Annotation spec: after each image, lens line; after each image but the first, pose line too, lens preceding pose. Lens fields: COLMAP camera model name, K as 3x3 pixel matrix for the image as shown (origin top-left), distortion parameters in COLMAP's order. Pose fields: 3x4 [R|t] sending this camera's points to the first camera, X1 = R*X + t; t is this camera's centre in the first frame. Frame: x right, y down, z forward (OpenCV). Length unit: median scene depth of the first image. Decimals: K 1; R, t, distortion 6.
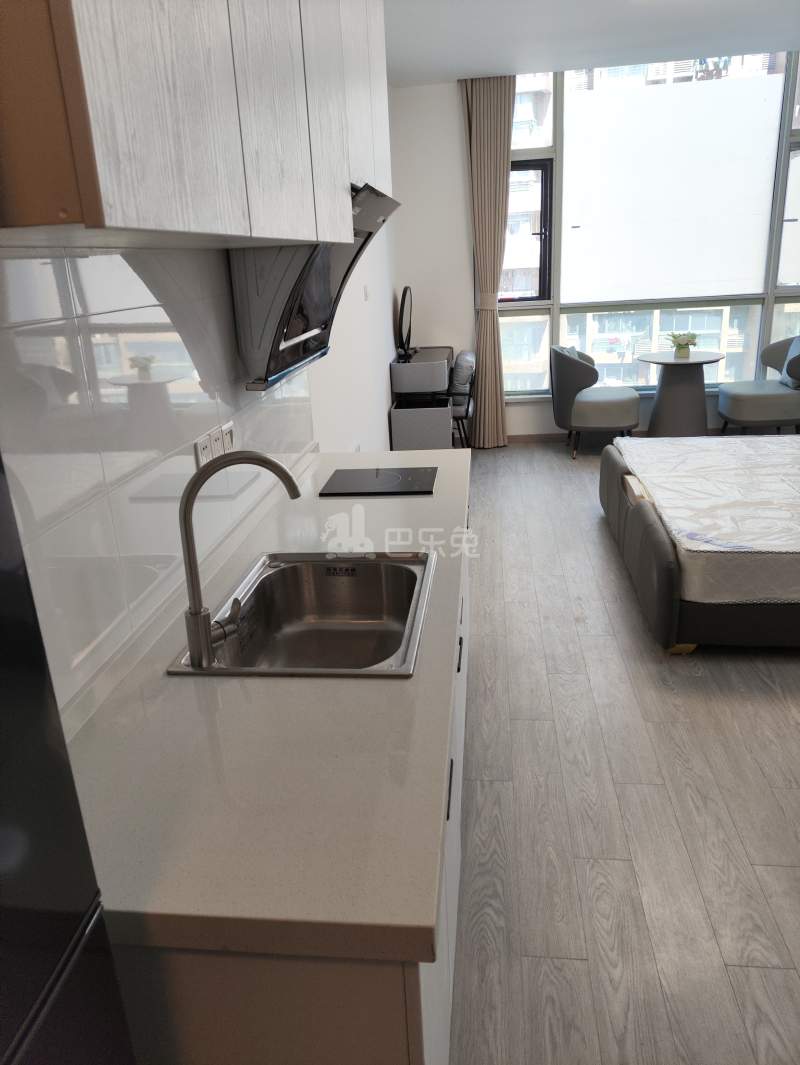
lens RADIAL K [[765.6, 0, 402.8], [0, 765.6, 511.2], [0, 0, 1]] dist [0.098786, -0.145972]
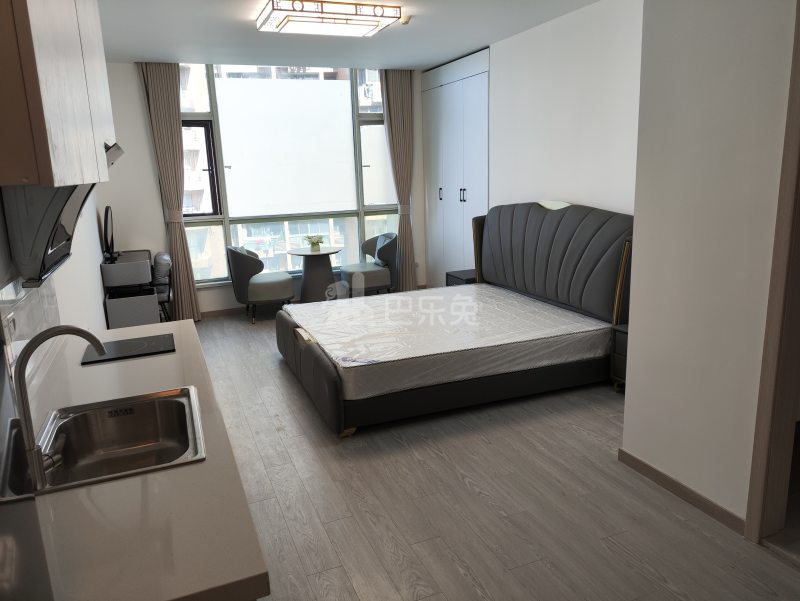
lens RADIAL K [[573.5, 0, 391.9], [0, 573.5, 289.9], [0, 0, 1]] dist [0.098604, -0.140860]
pose [[0.881837, -0.079815, 0.464750, -0.062060], [0.141689, 0.984877, -0.099707, 0.018550], [-0.449764, 0.153775, 0.879810, -0.083510]]
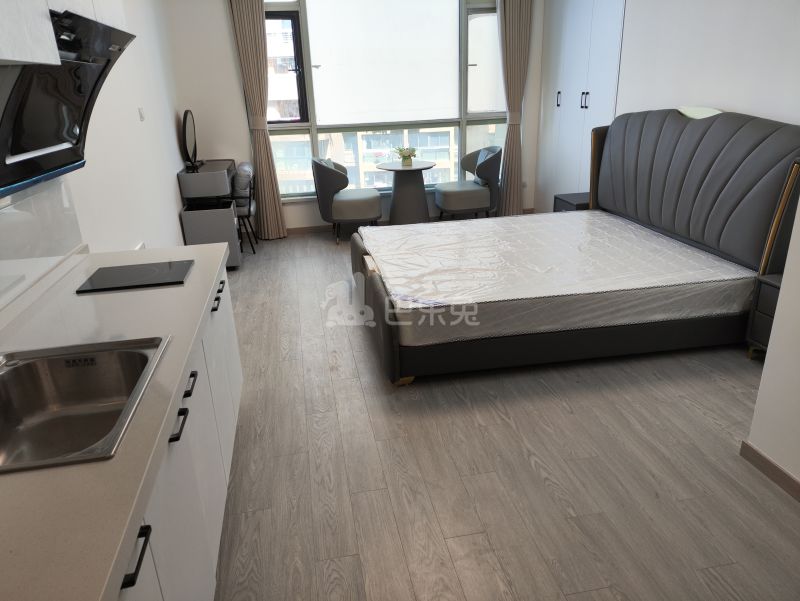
lens RADIAL K [[575.1, 0, 400.0], [0, 575.1, 300.5], [0, 0, 1]] dist [0.098786, -0.145972]
pose [[0.956858, -0.088461, 0.276763, 0.068008], [0.080711, 0.995963, 0.039292, -0.002771], [-0.279121, -0.015259, 0.960135, 0.028358]]
